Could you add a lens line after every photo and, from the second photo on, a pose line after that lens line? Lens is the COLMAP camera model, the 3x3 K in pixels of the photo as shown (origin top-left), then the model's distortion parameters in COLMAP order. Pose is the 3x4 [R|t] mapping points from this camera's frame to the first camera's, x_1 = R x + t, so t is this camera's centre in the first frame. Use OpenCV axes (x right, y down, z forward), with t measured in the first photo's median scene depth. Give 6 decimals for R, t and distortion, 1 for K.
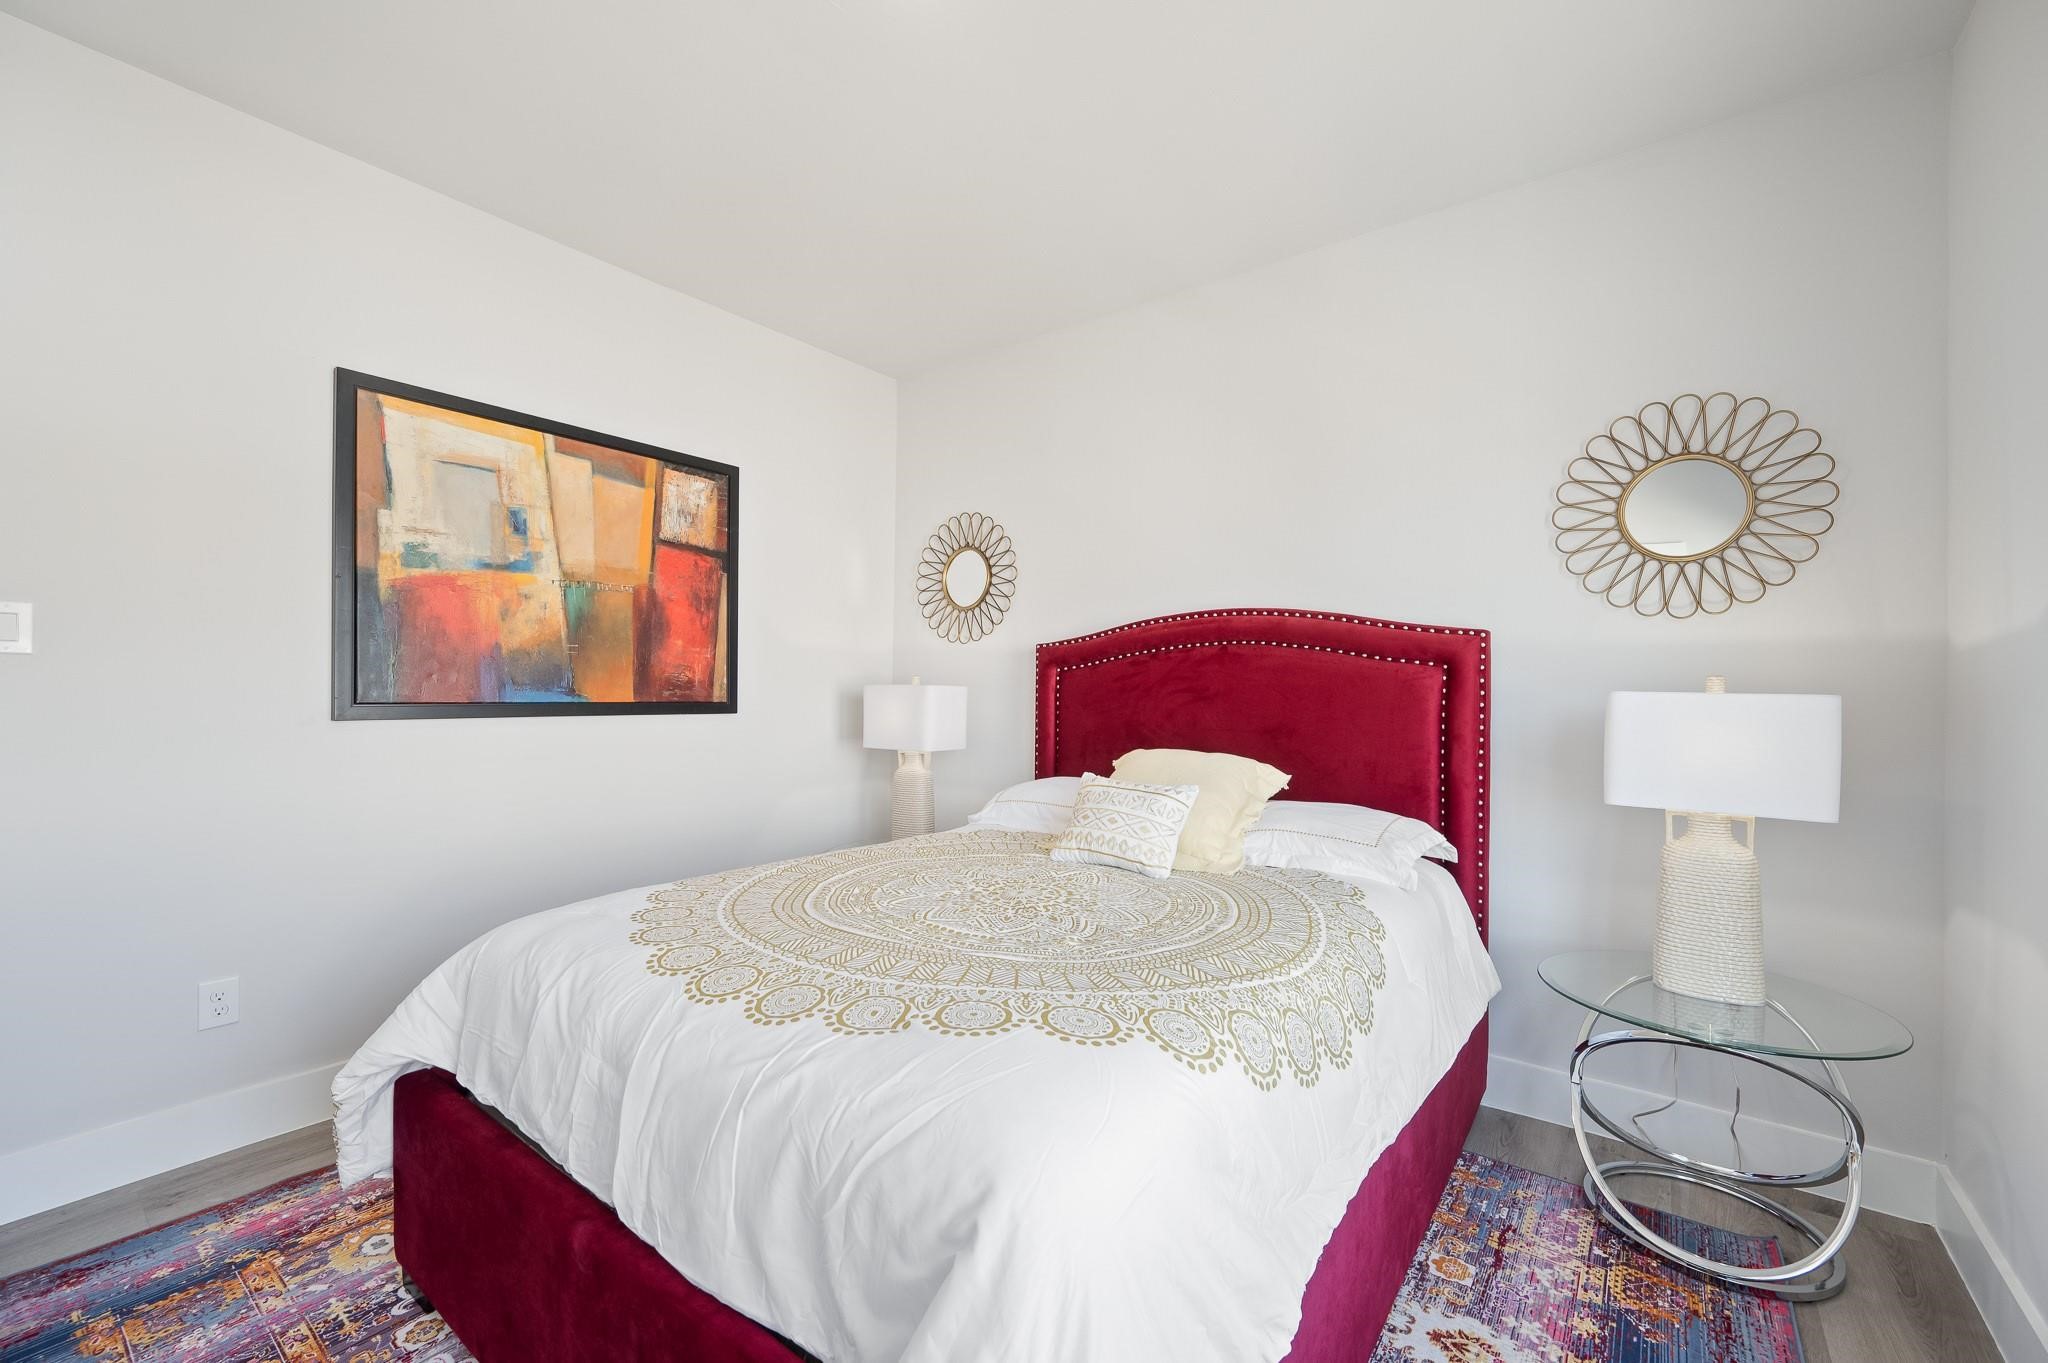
lens RADIAL K [[840.5, 0, 1024.0], [0, 840.5, 681.5], [0, 0, 1]] dist [0.023433, -0.000129]
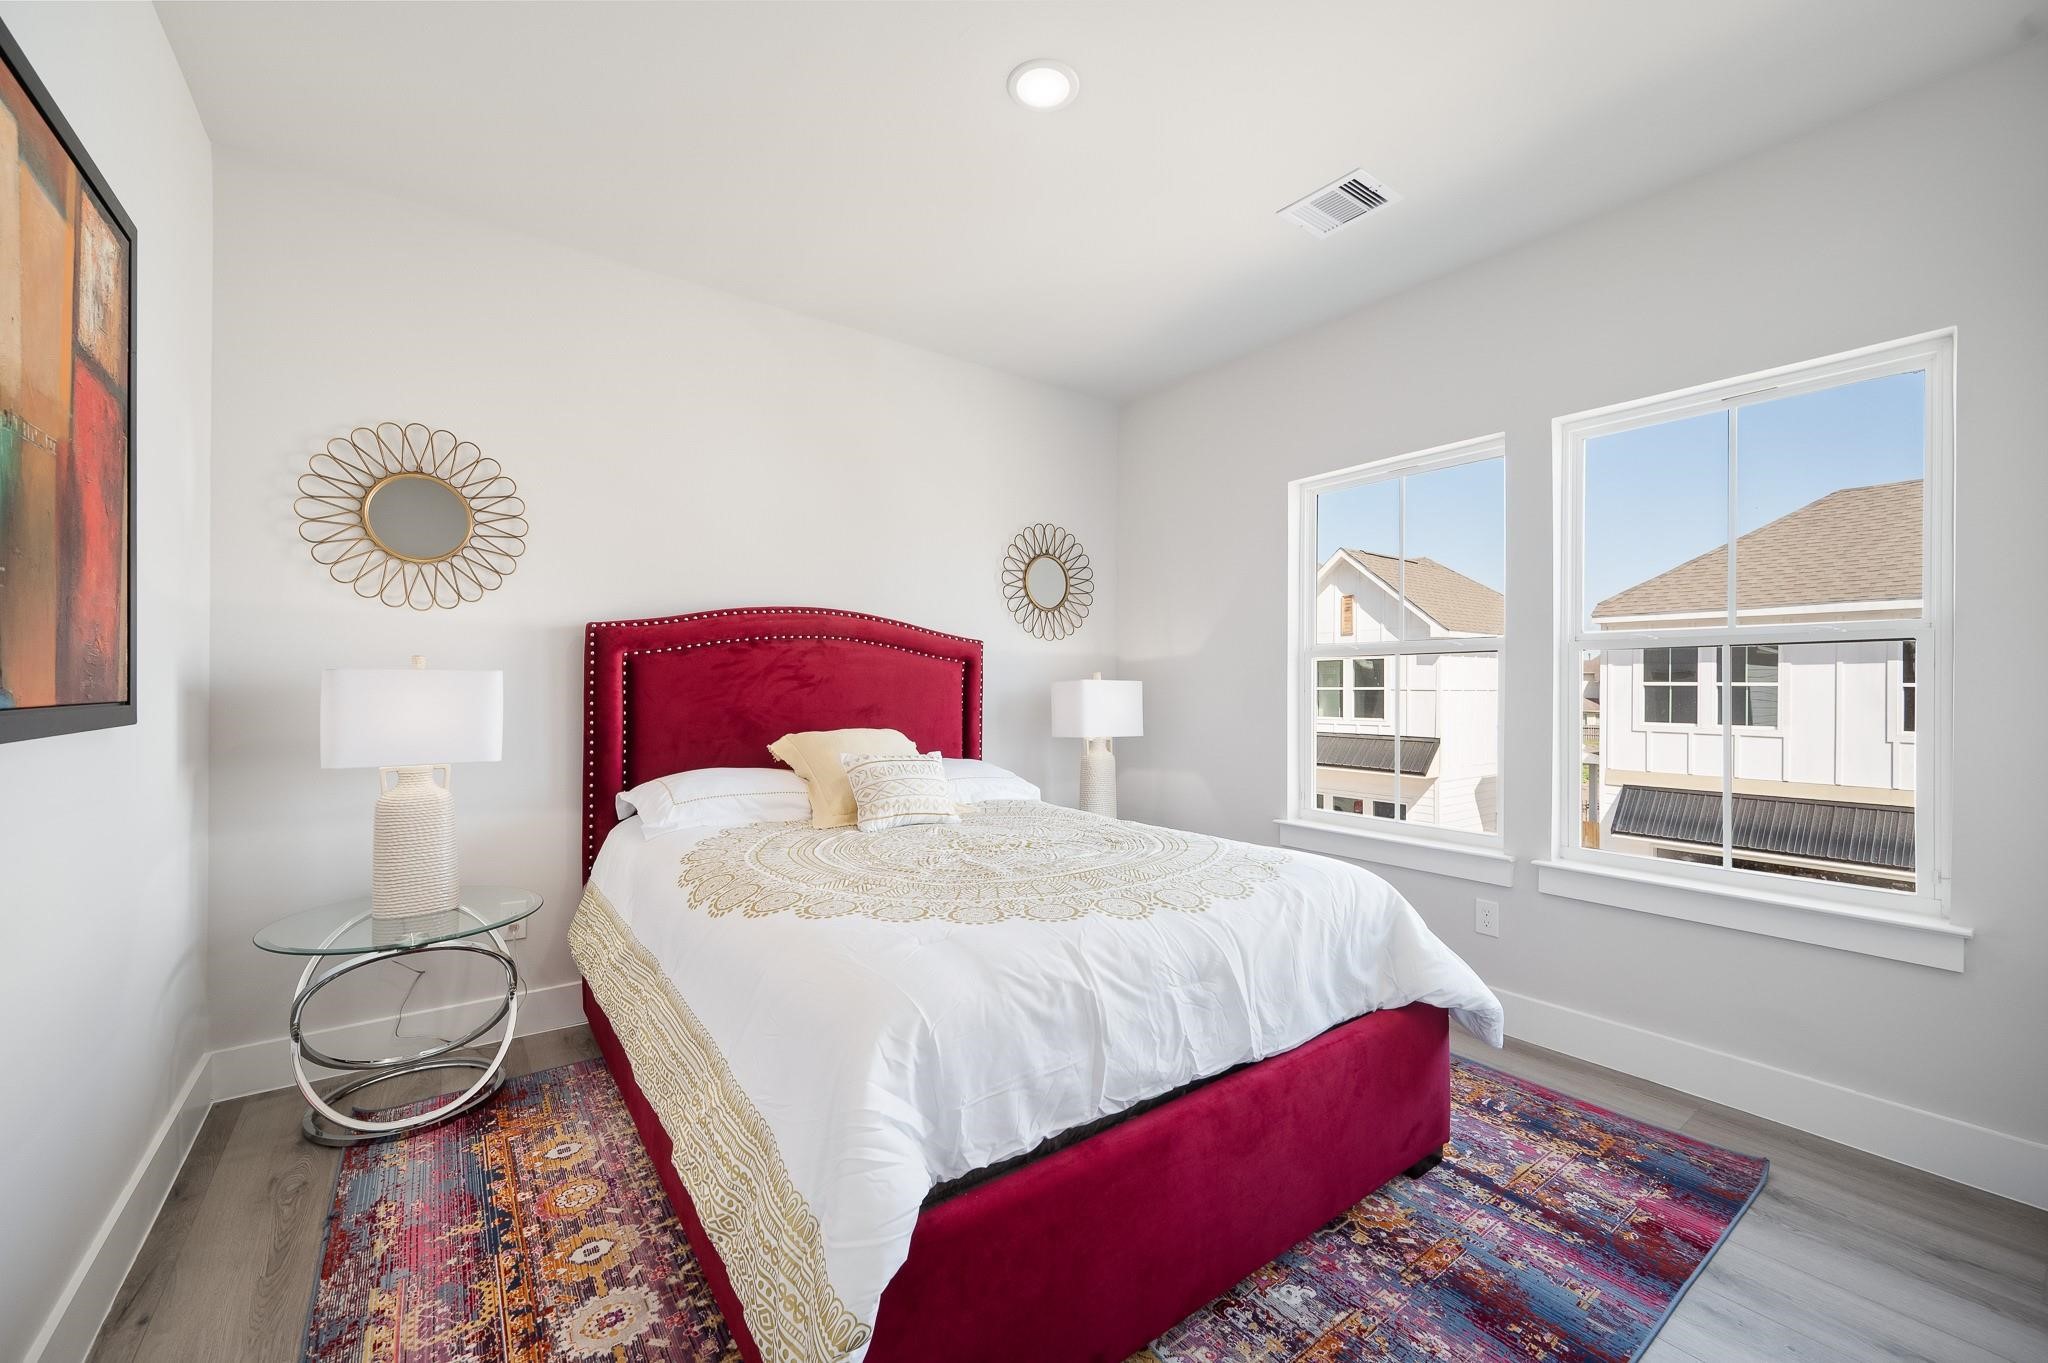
lens RADIAL K [[811.0, 0, 1024.0], [0, 811.0, 681.5], [0, 0, 1]] dist [-0.000577, -0.000141]
pose [[0.289674, 0.000662, 0.957125, -0.889595], [-0.011059, 0.999935, 0.002655, 0.011033], [-0.957061, -0.011354, 0.289663, 0.482588]]
